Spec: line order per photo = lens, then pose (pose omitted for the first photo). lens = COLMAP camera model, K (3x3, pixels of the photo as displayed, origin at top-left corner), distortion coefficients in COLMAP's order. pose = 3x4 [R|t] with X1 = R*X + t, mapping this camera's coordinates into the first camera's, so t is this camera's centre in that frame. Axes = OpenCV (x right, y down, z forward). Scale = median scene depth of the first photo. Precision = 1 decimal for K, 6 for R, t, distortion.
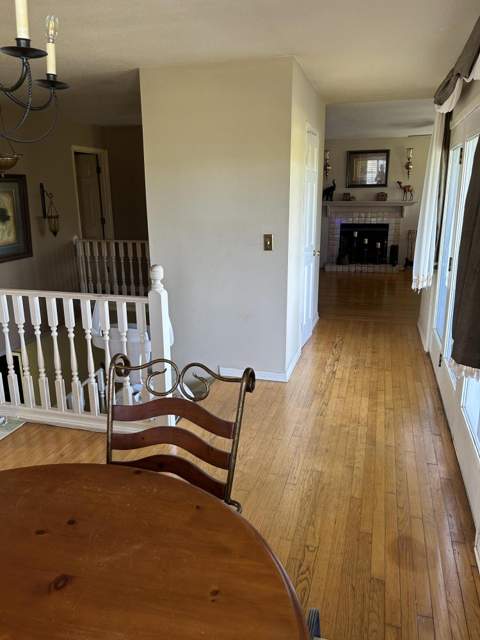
lens RADIAL K [[482.7, 0, 228.8], [0, 482.7, 321.5], [0, 0, 1]] dist [0.073384, -0.154535]
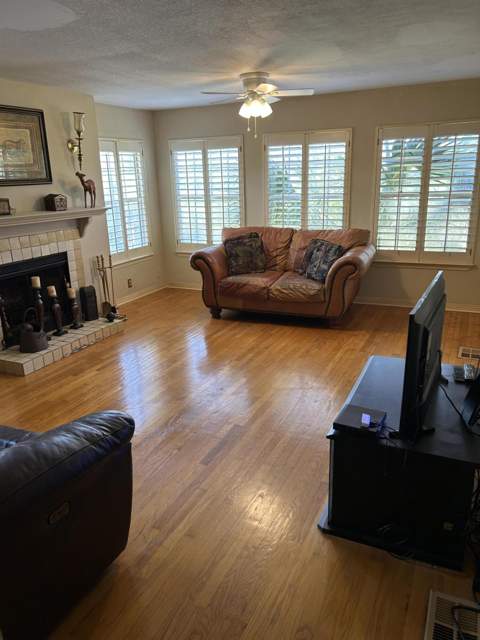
lens RADIAL K [[482.7, 0, 228.8], [0, 482.7, 321.5], [0, 0, 1]] dist [0.073384, -0.154535]
pose [[0.148223, -0.281172, 0.948142, -0.177900], [0.291748, 0.928495, 0.229737, -0.201056], [-0.944941, 0.242567, 0.219655, 0.733139]]
